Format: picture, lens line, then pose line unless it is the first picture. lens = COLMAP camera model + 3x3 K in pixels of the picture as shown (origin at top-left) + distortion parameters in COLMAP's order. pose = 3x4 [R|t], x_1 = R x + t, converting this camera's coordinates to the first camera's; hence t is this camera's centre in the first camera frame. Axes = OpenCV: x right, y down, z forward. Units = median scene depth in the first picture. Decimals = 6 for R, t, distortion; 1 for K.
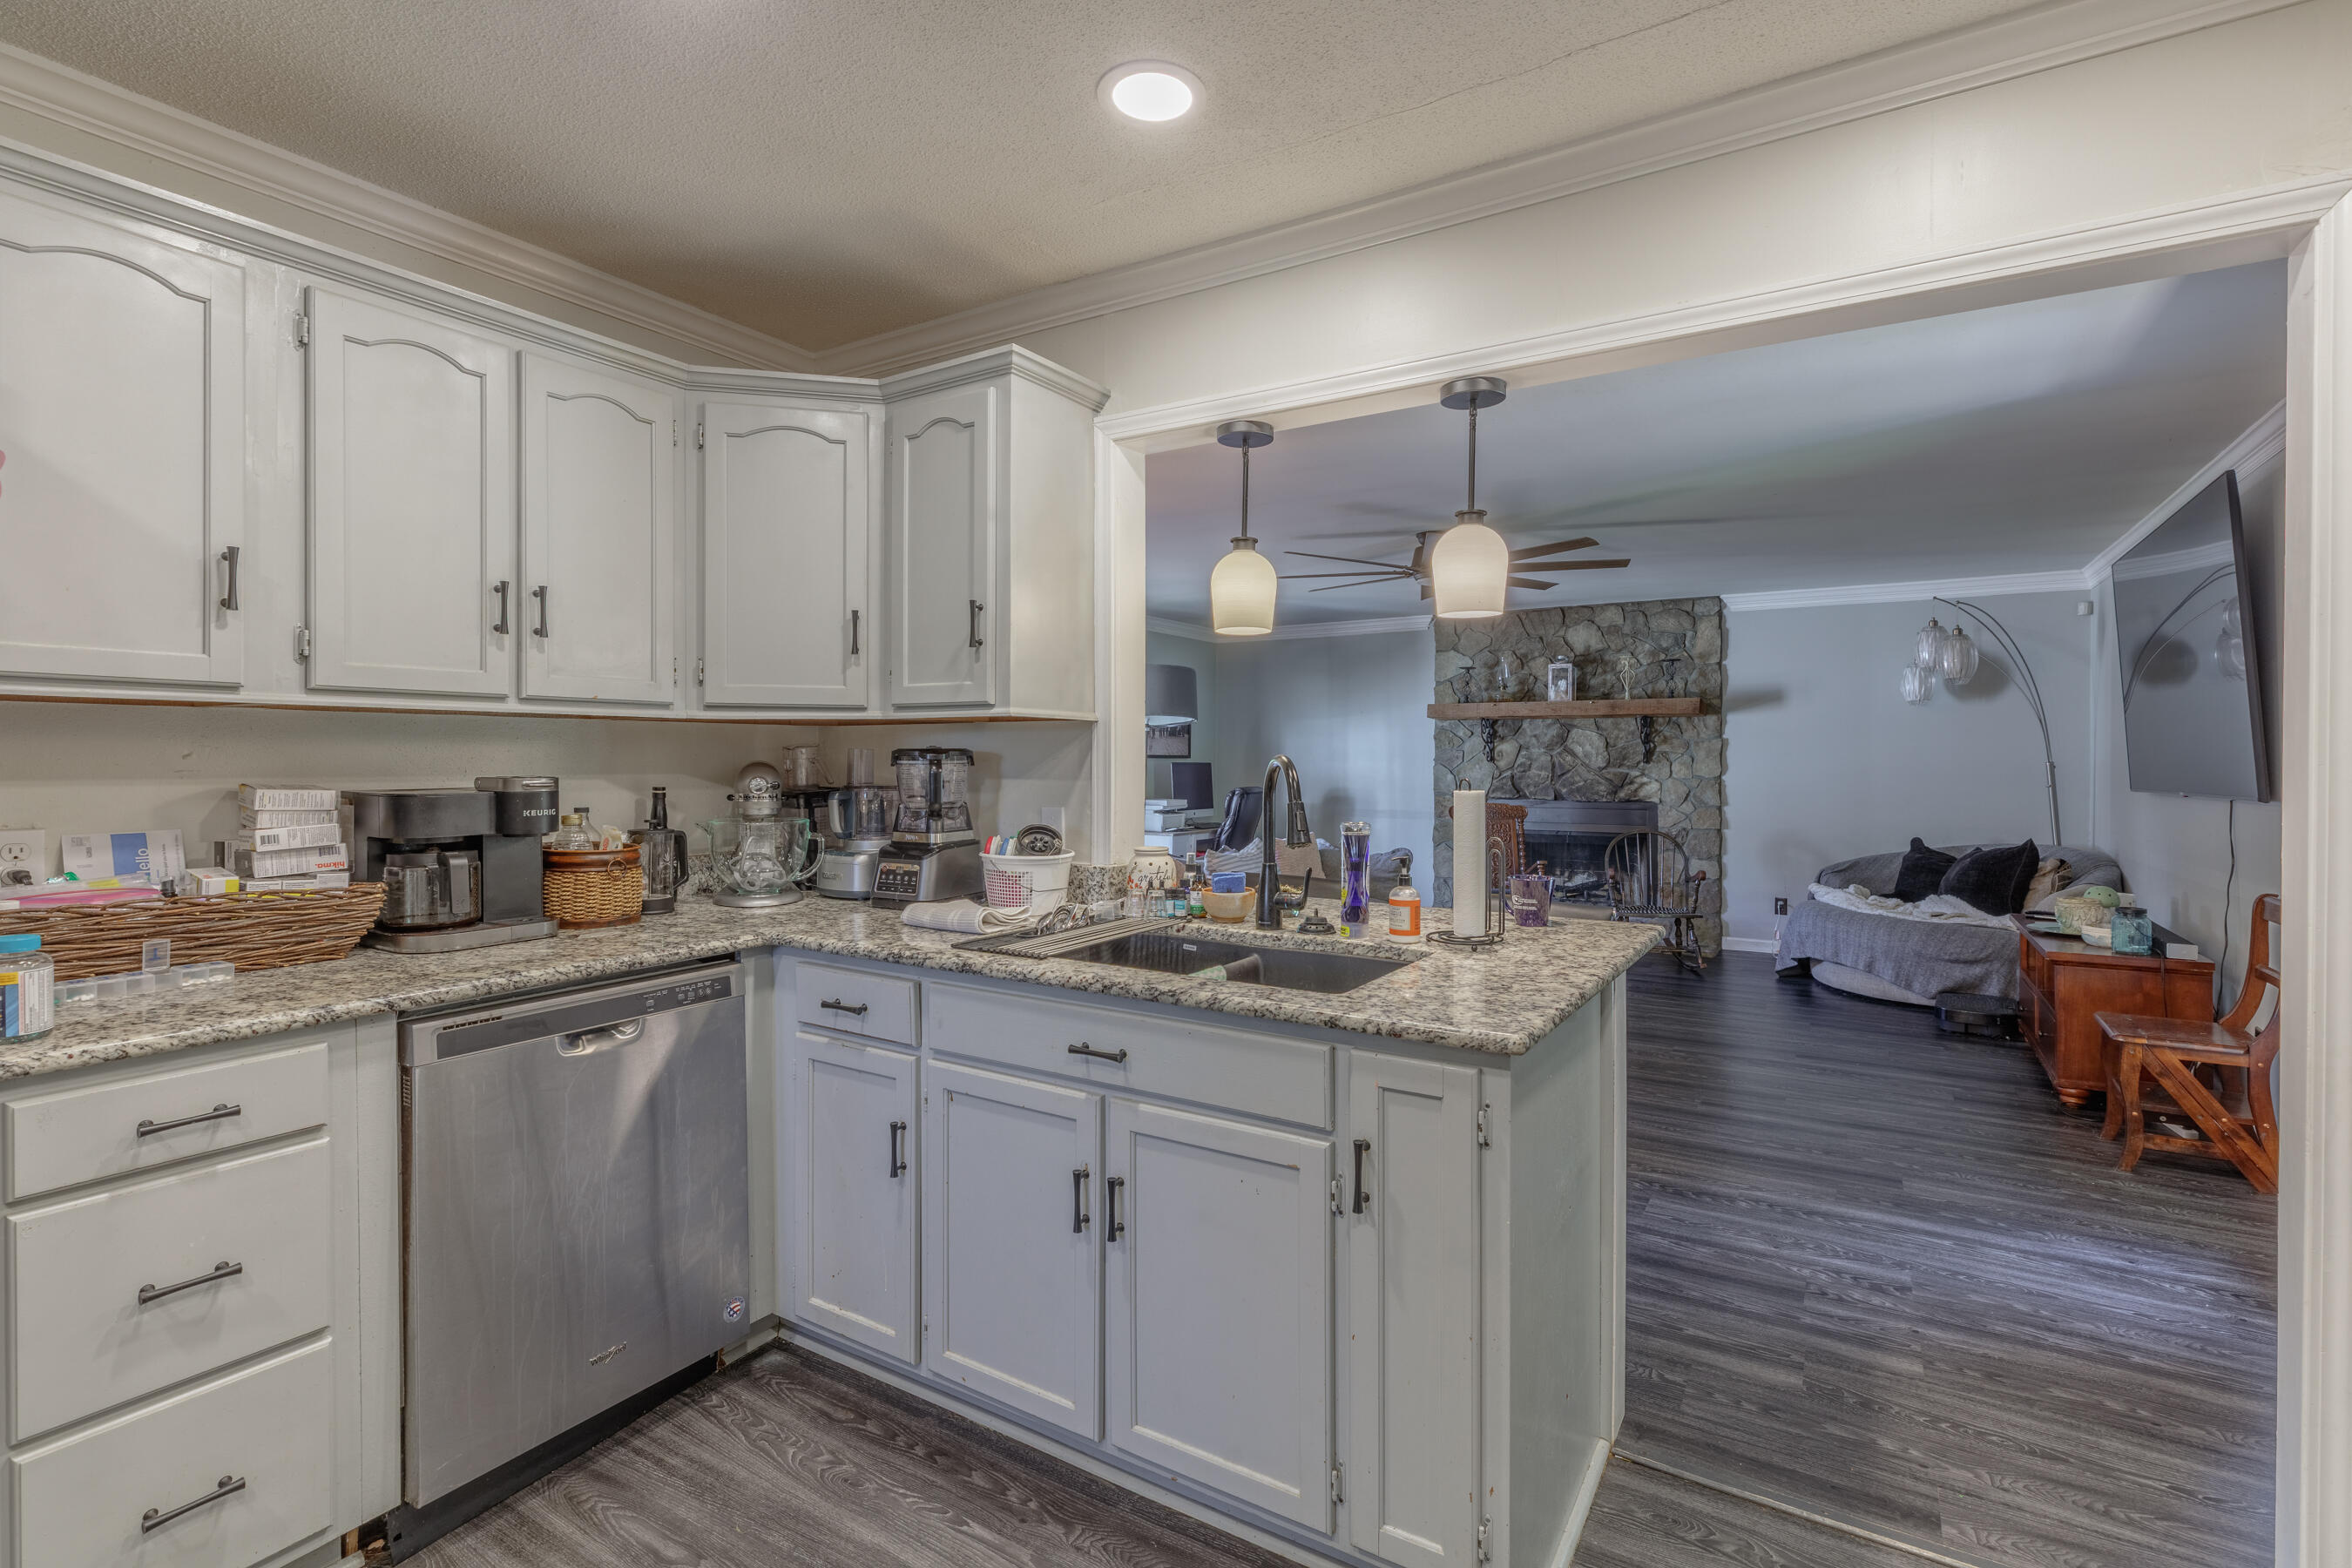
lens RADIAL K [[1076.0, 0, 1115.2], [0, 1076.0, 755.8], [0, 0, 1]] dist [-0.000321, -0.001617]
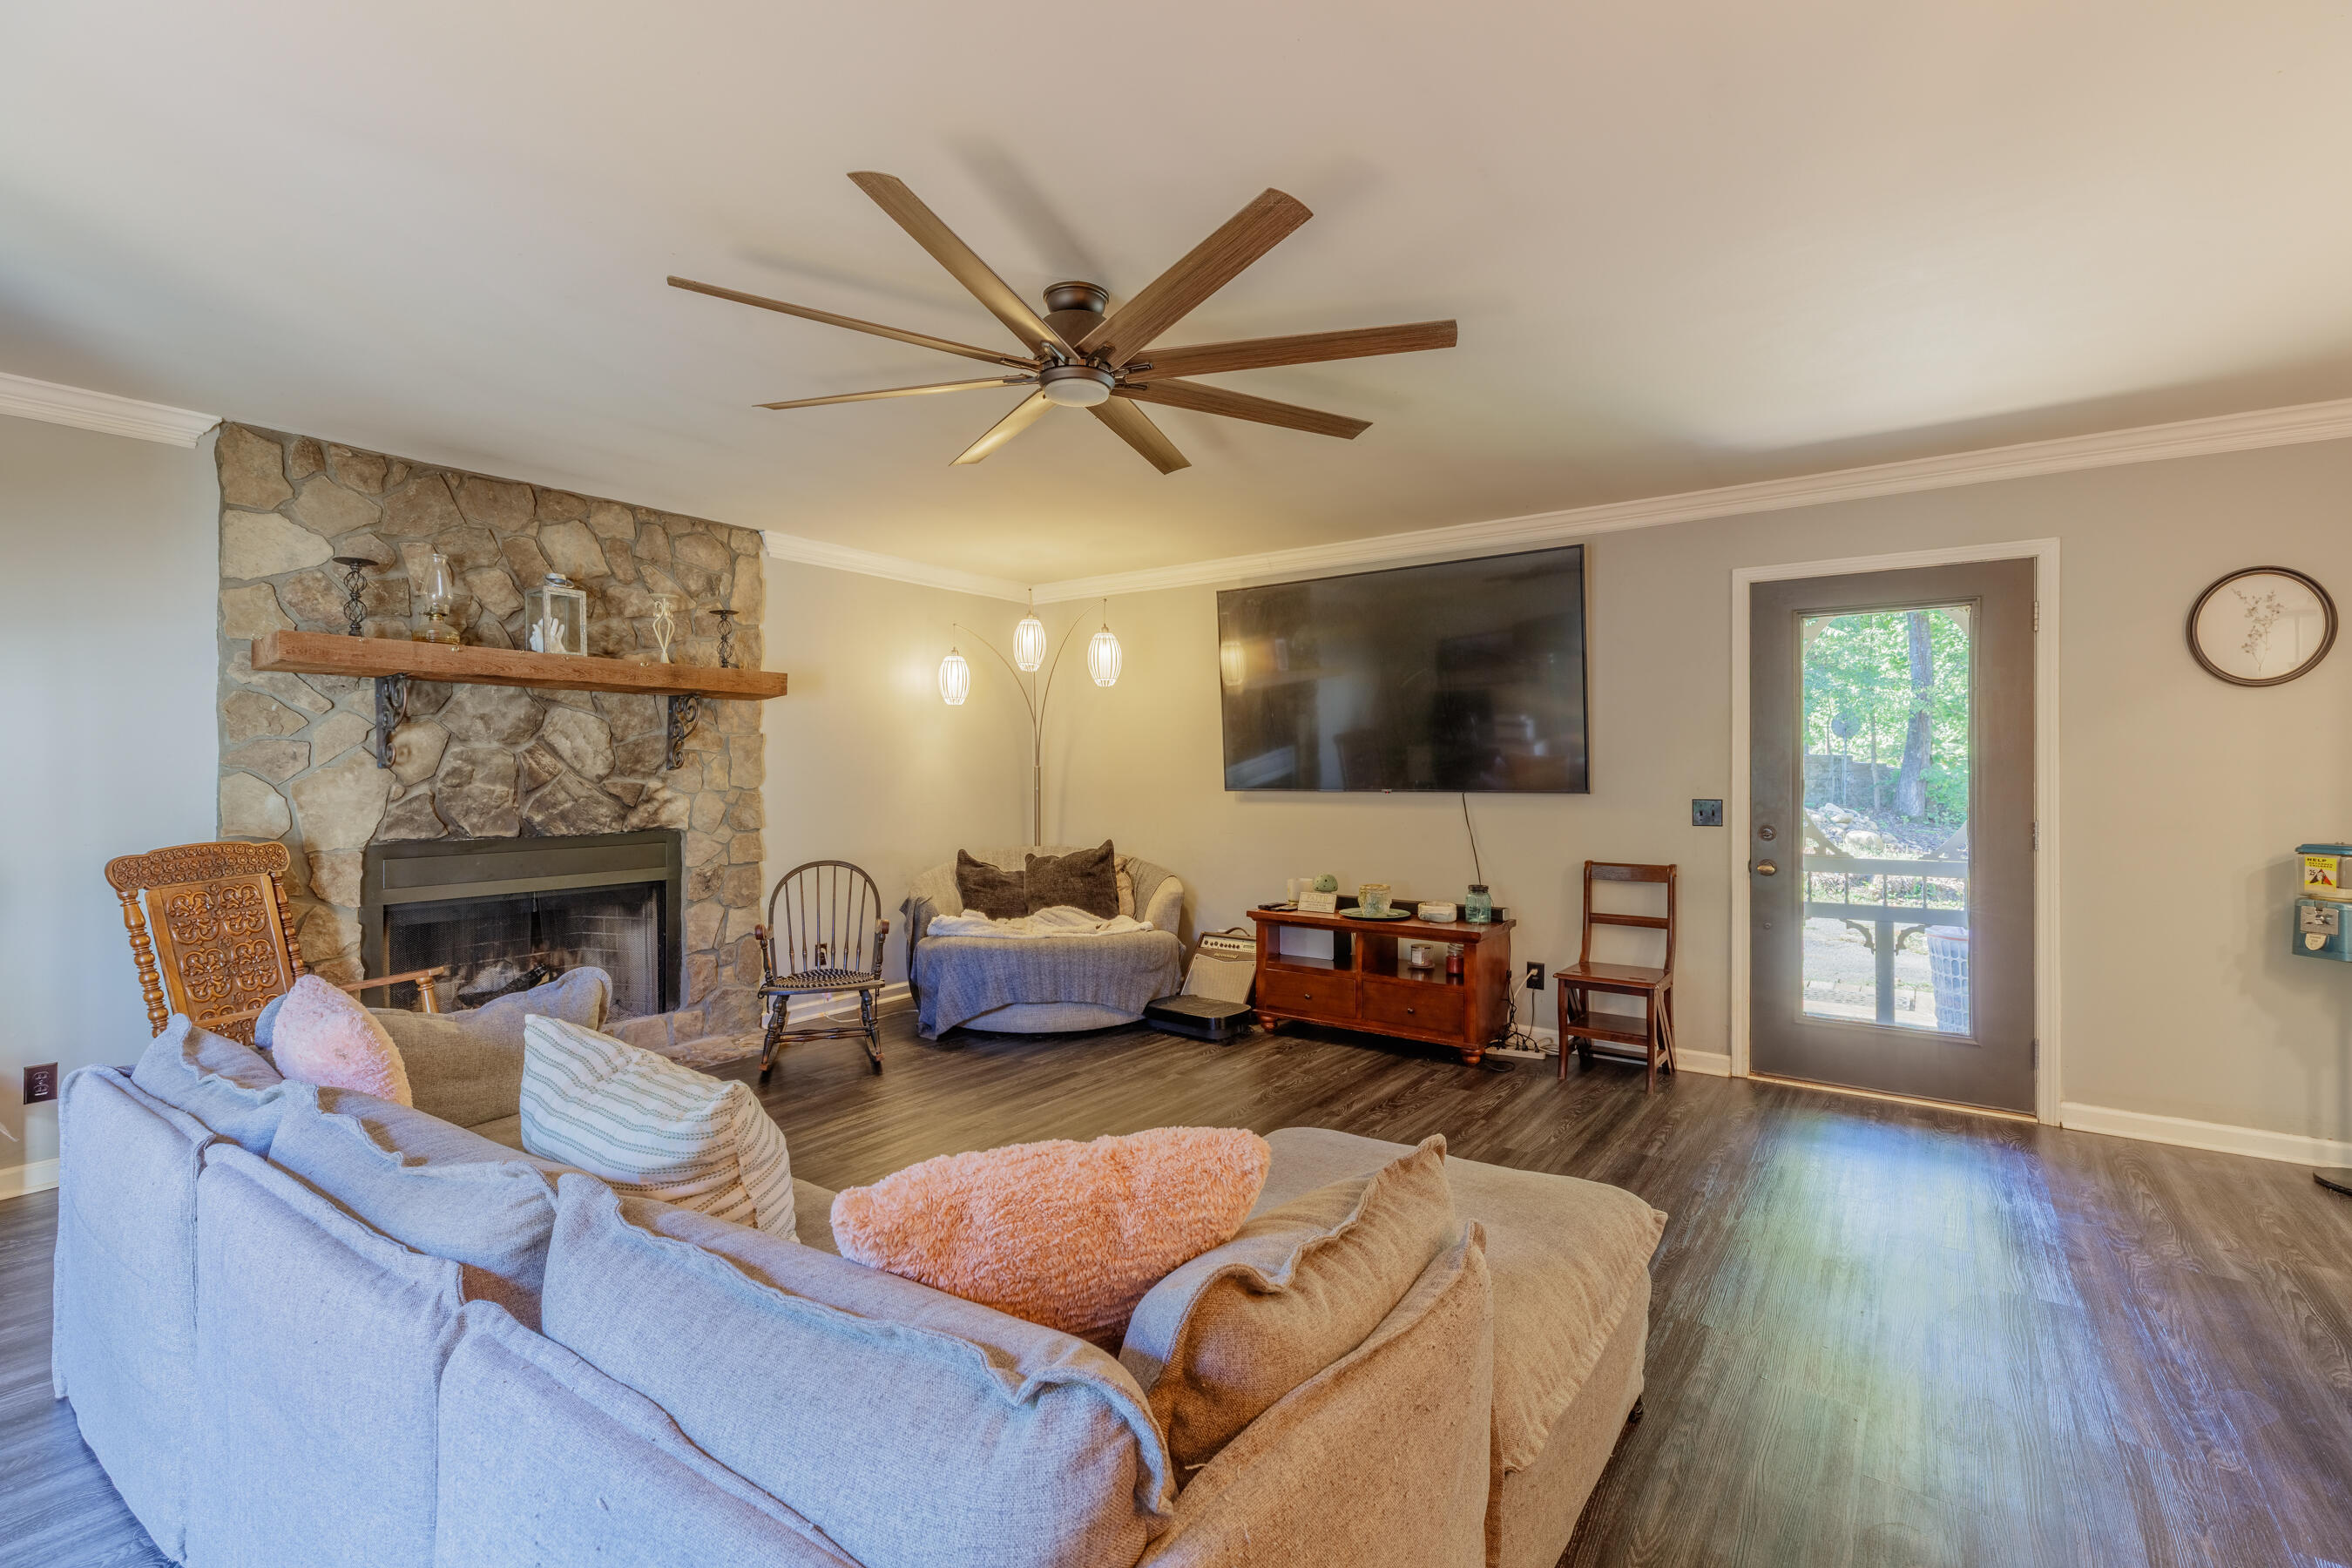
lens RADIAL K [[1076.0, 0, 1212.2], [0, 1076.0, 764.6], [0, 0, 1]] dist [-0.000321, -0.001617]
pose [[0.009914, 0.002452, 0.999948, -0.134187], [-0.001765, 0.999995, -0.002435, 0.005638], [-0.999949, -0.001741, 0.009918, 0.661378]]
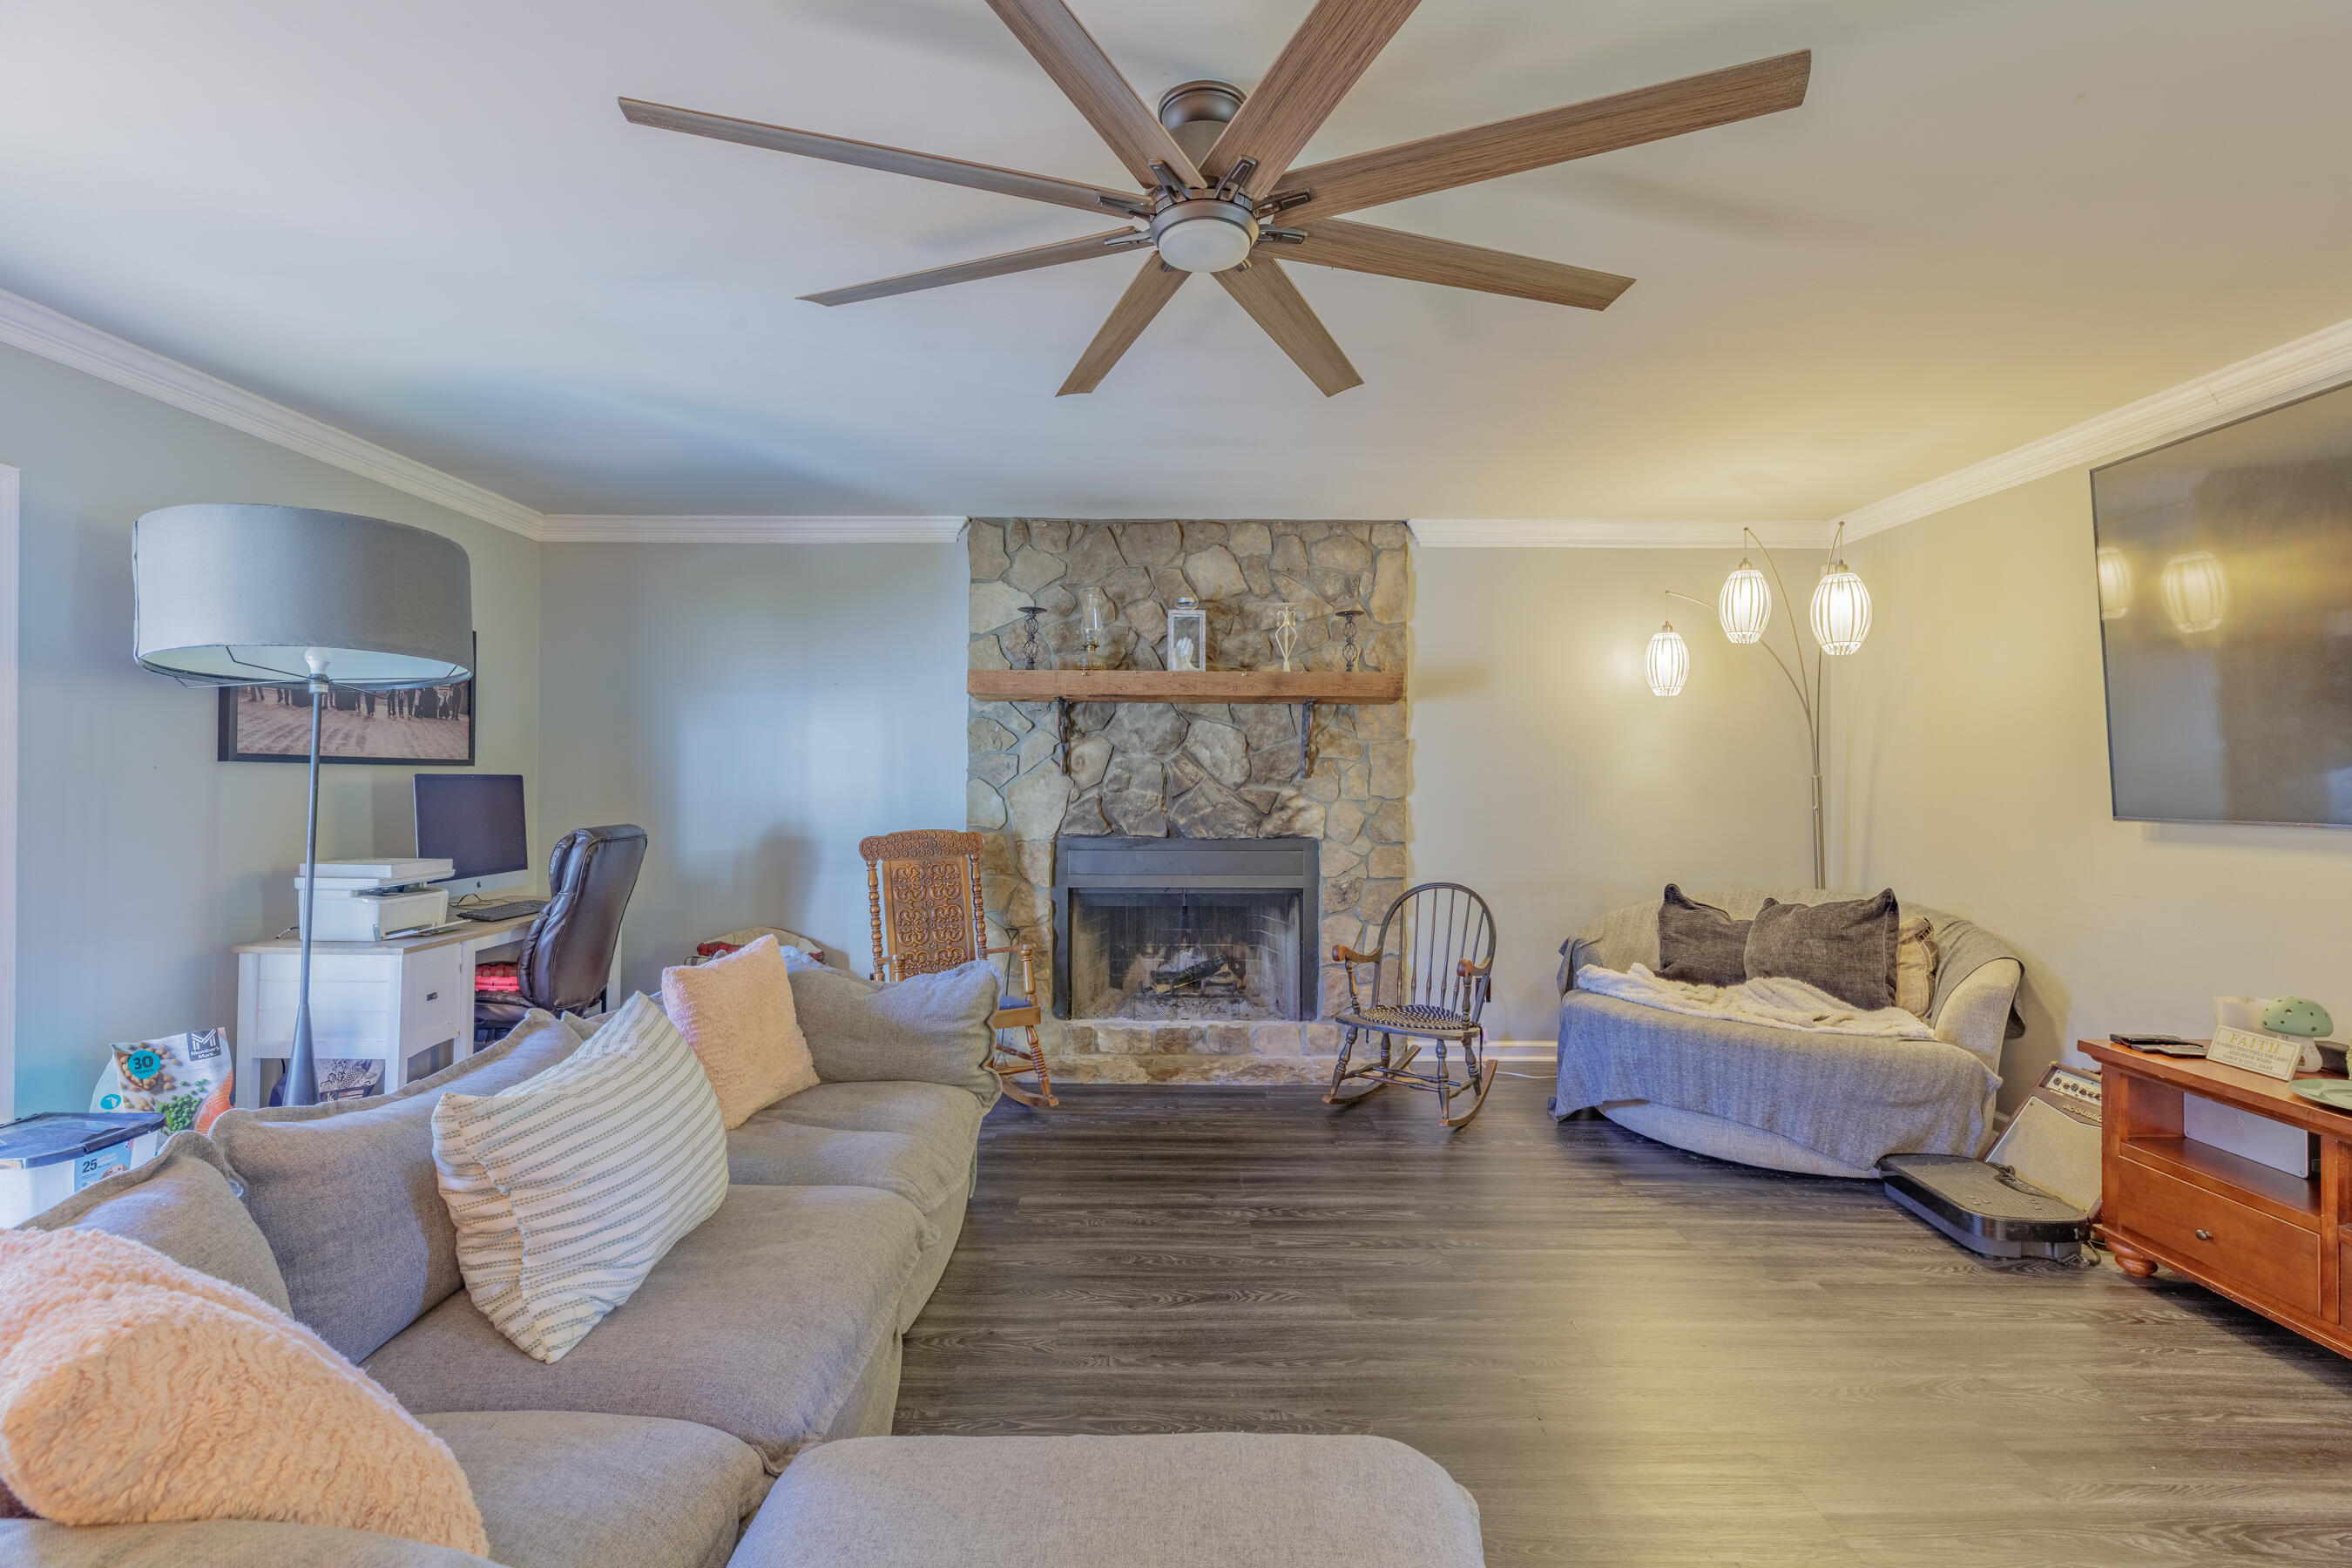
lens RADIAL K [[1076.0, 0, 1139.8], [0, 1076.0, 773.0], [0, 0, 1]] dist [-0.000321, -0.001617]
pose [[0.838985, 0.002966, 0.544146, 0.067184], [-0.004118, 0.999991, 0.000899, 0.004522], [-0.544139, -0.002995, 0.838990, 0.512490]]
